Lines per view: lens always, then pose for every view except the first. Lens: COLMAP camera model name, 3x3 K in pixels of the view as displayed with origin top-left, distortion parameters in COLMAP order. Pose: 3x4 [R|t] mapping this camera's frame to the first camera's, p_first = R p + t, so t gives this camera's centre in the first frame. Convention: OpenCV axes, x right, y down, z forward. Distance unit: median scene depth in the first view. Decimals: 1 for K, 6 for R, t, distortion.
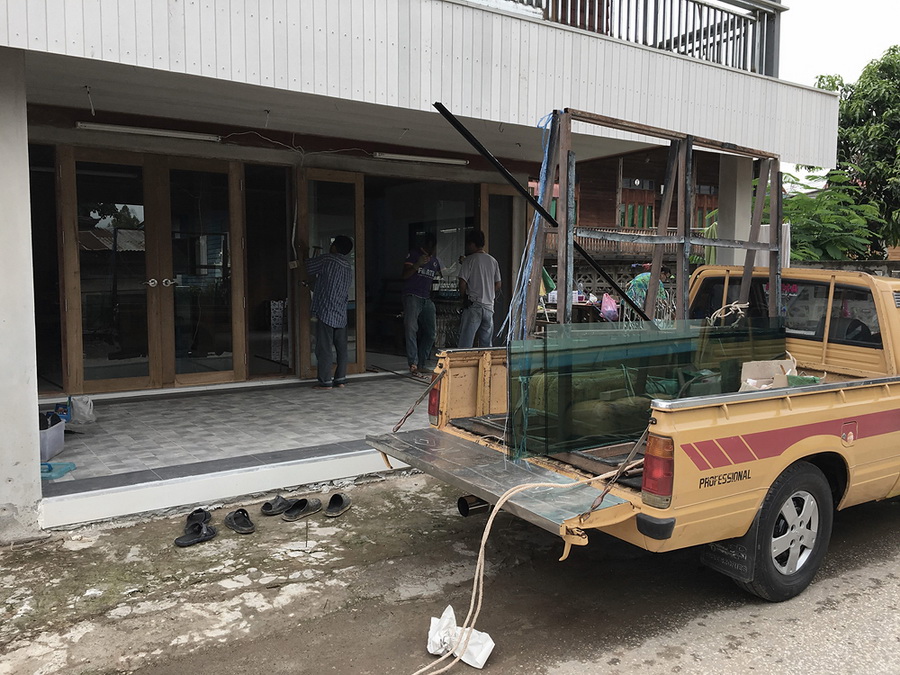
lens RADIAL K [[759.4, 0, 448.4], [0, 759.4, 330.9], [0, 0, 1]] dist [0.074940, -0.085492]
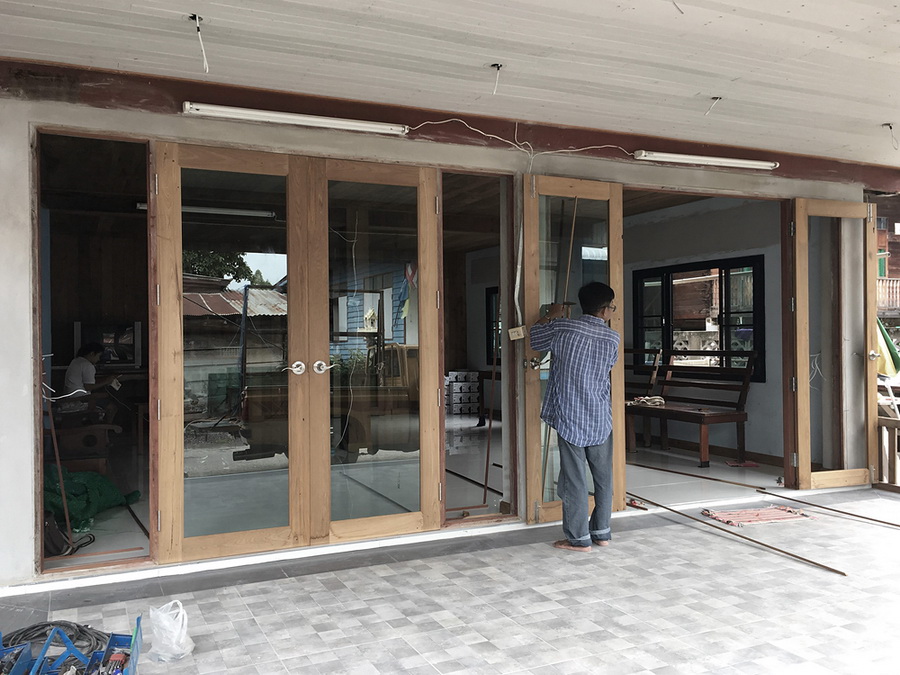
lens RADIAL K [[759.4, 0, 448.4], [0, 759.4, 330.9], [0, 0, 1]] dist [0.074940, -0.085492]
pose [[0.988171, -0.010993, -0.152964, -0.166168], [-0.001084, 0.996902, -0.078641, -0.041671], [0.153355, 0.077876, 0.985098, 0.399783]]
